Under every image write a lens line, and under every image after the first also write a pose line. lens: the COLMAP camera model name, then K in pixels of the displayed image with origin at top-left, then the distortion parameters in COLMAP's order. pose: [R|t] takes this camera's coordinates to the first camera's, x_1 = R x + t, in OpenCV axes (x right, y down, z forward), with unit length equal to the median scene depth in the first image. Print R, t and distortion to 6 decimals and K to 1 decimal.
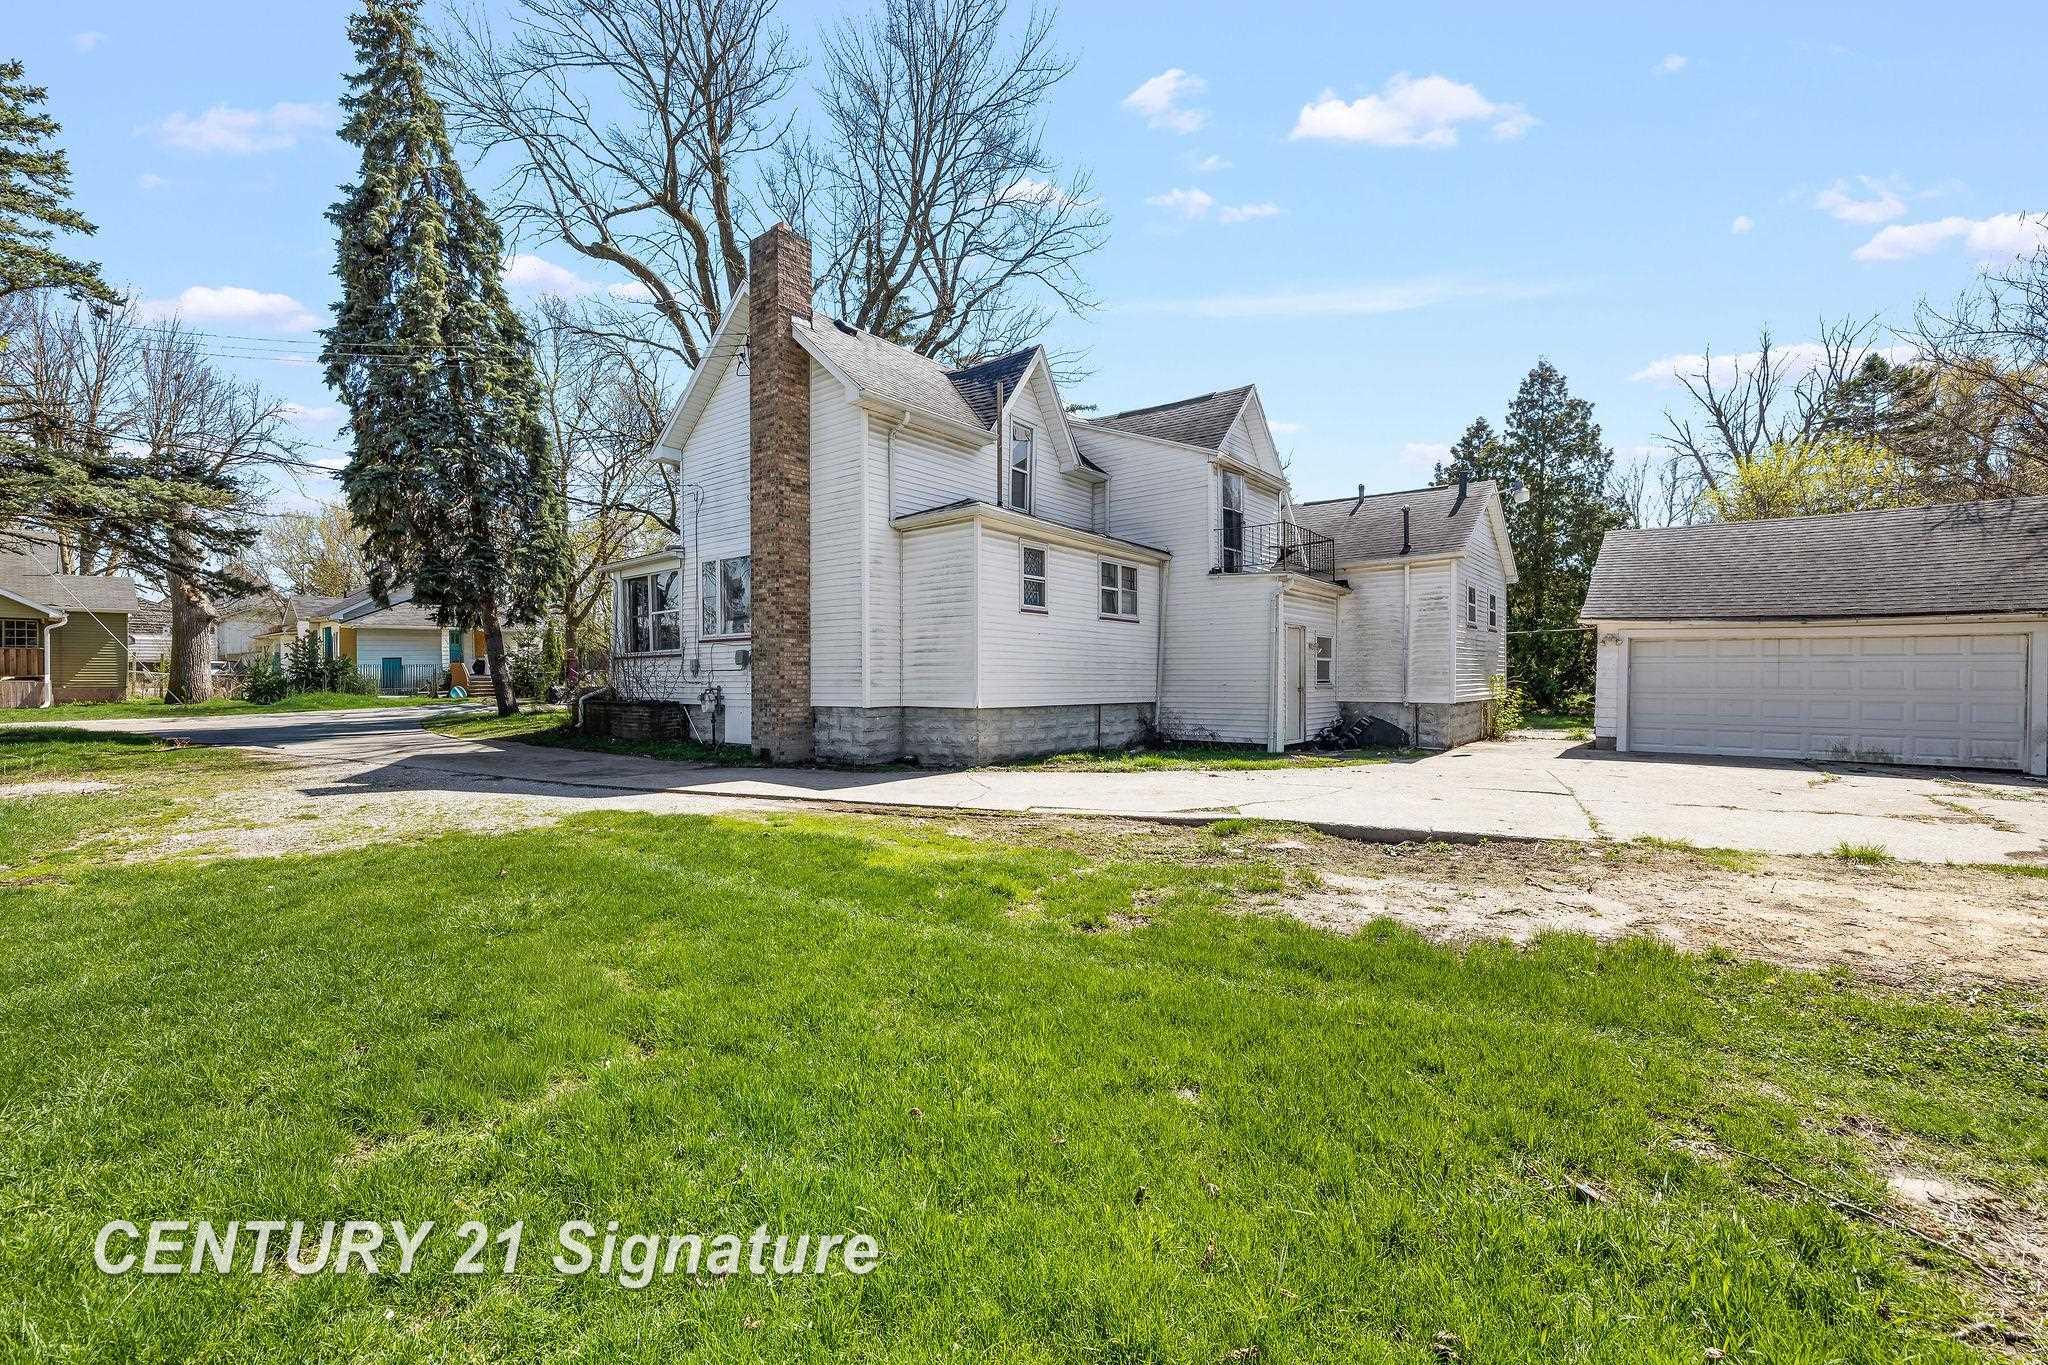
lens RADIAL K [[859.8, 0, 1021.7], [0, 859.8, 689.8], [0, 0, 1]] dist [0.002256, 0.000226]
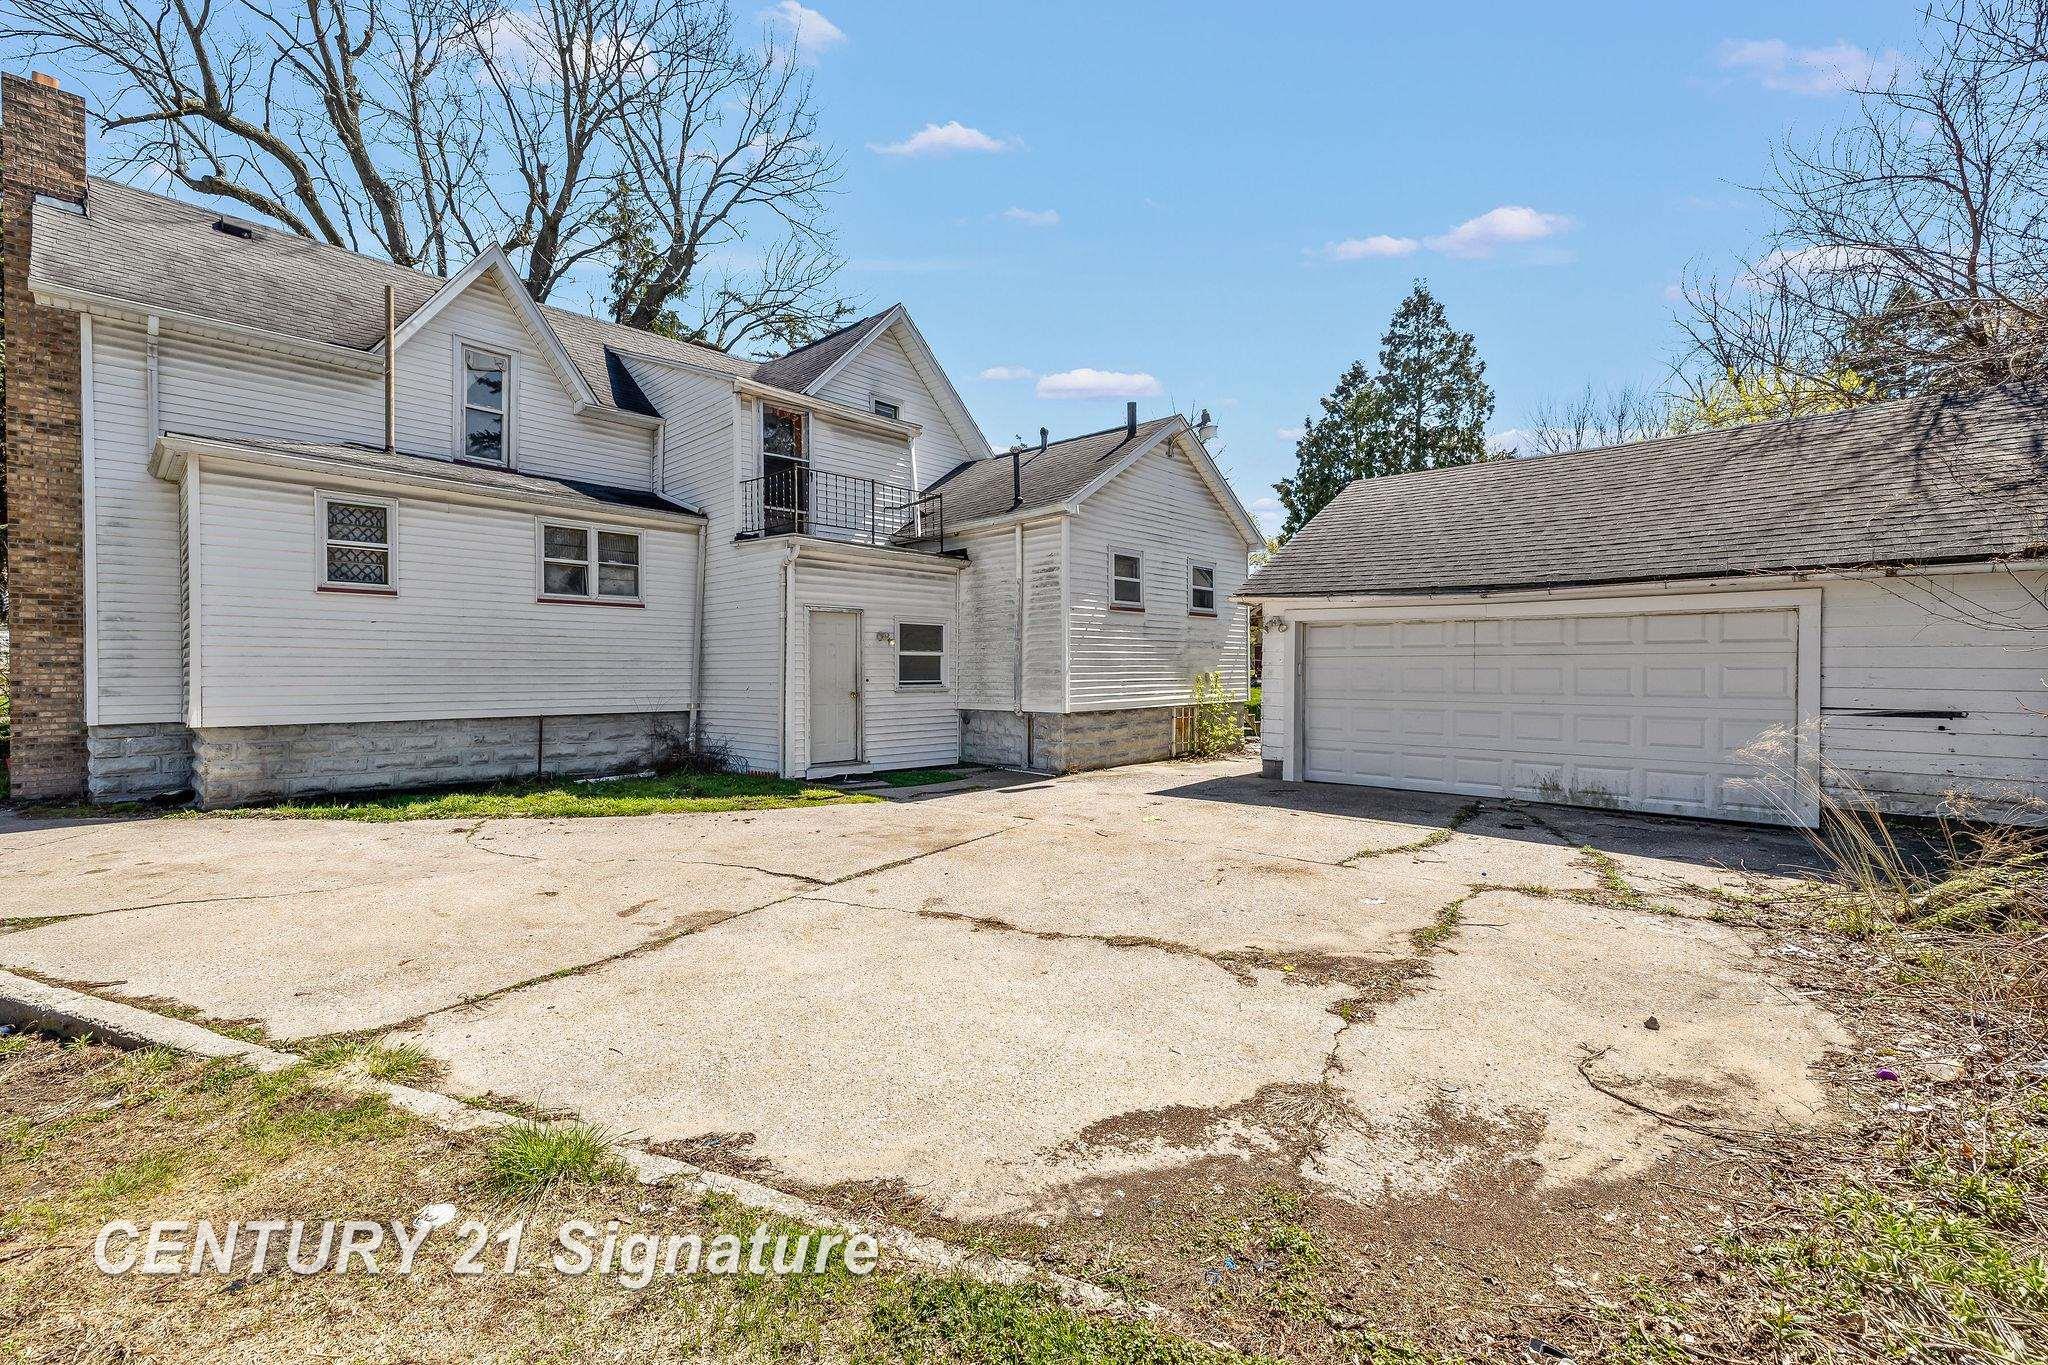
lens RADIAL K [[856.9, 0, 1024.0], [0, 856.9, 682.5], [0, 0, 1]] dist [0.002166, 0.000208]
pose [[0.996870, -0.002623, -0.079010, 0.550265], [0.002731, 0.999995, 0.001260, -0.011802], [0.079006, -0.001472, 0.996873, 0.282526]]
